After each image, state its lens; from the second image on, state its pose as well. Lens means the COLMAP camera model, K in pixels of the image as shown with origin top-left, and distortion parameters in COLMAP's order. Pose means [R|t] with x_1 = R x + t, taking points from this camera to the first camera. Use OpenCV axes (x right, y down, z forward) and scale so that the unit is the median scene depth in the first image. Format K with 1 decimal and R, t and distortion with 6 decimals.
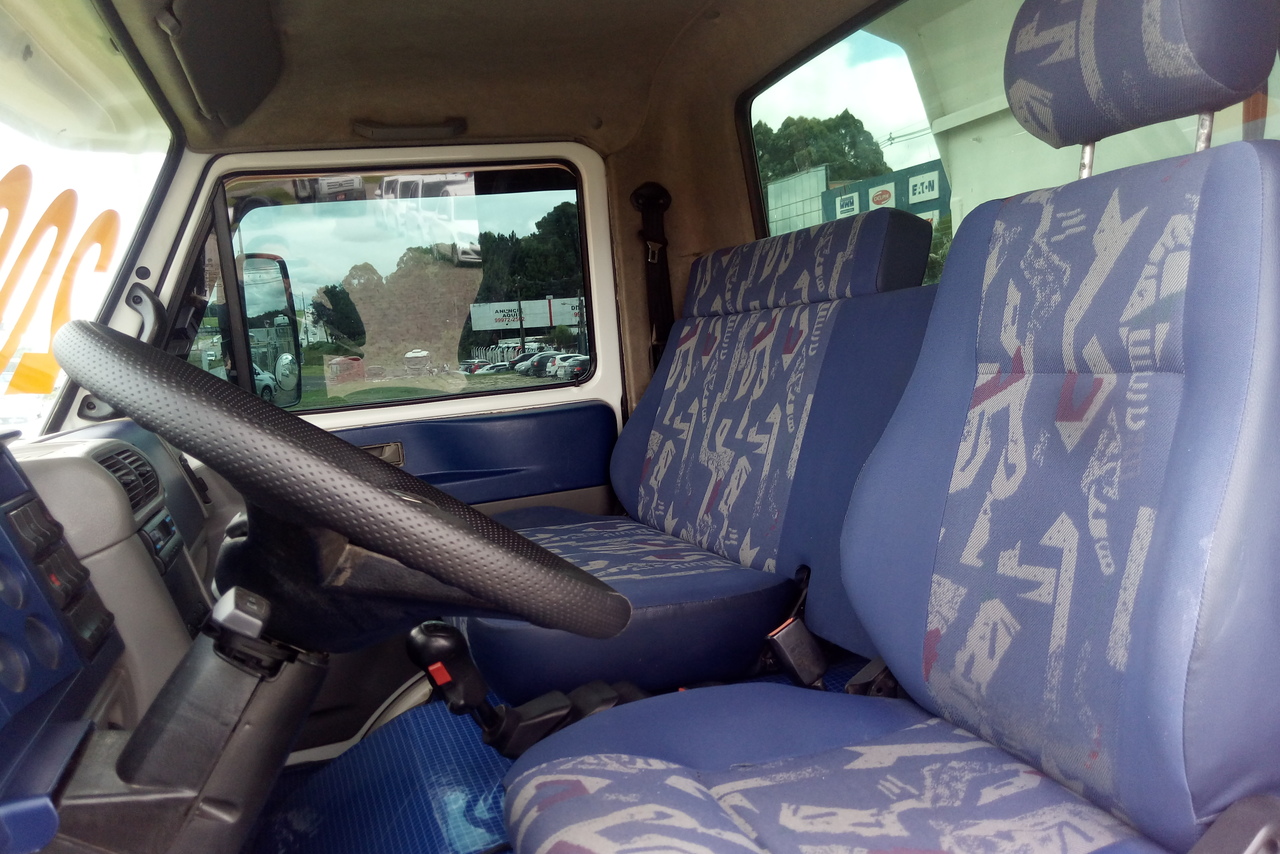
lens RADIAL K [[1056.6, 0, 633.6], [0, 1056.6, 429.1], [0, 0, 1]] dist [0.087993, -0.047466]
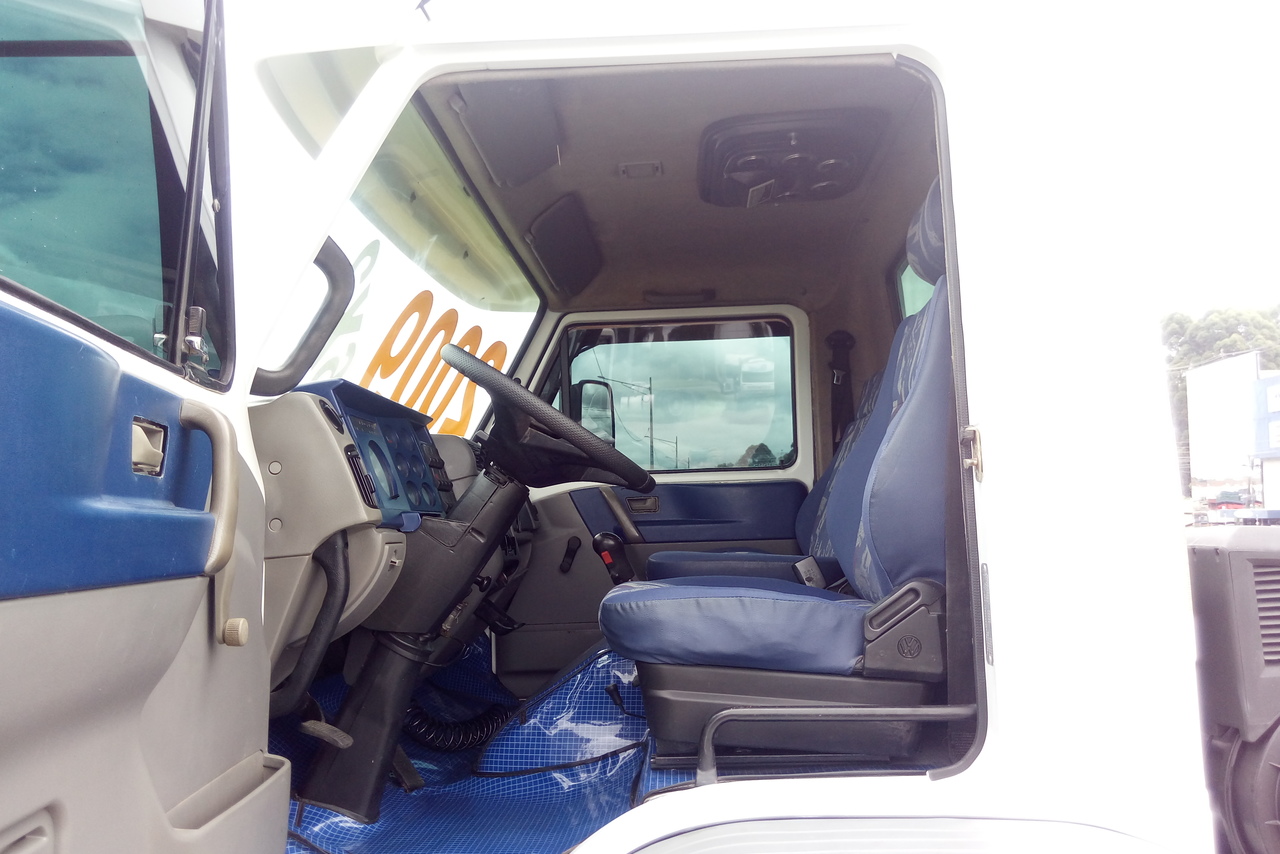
lens RADIAL K [[1056.6, 0, 642.5], [0, 1056.6, 427.2], [0, 0, 1]] dist [0.087993, -0.047466]
pose [[0.934836, 0.030915, -0.353731, 0.305731], [-0.093206, 0.982635, -0.160443, 0.168340], [0.342629, 0.182958, 0.921484, -0.434780]]
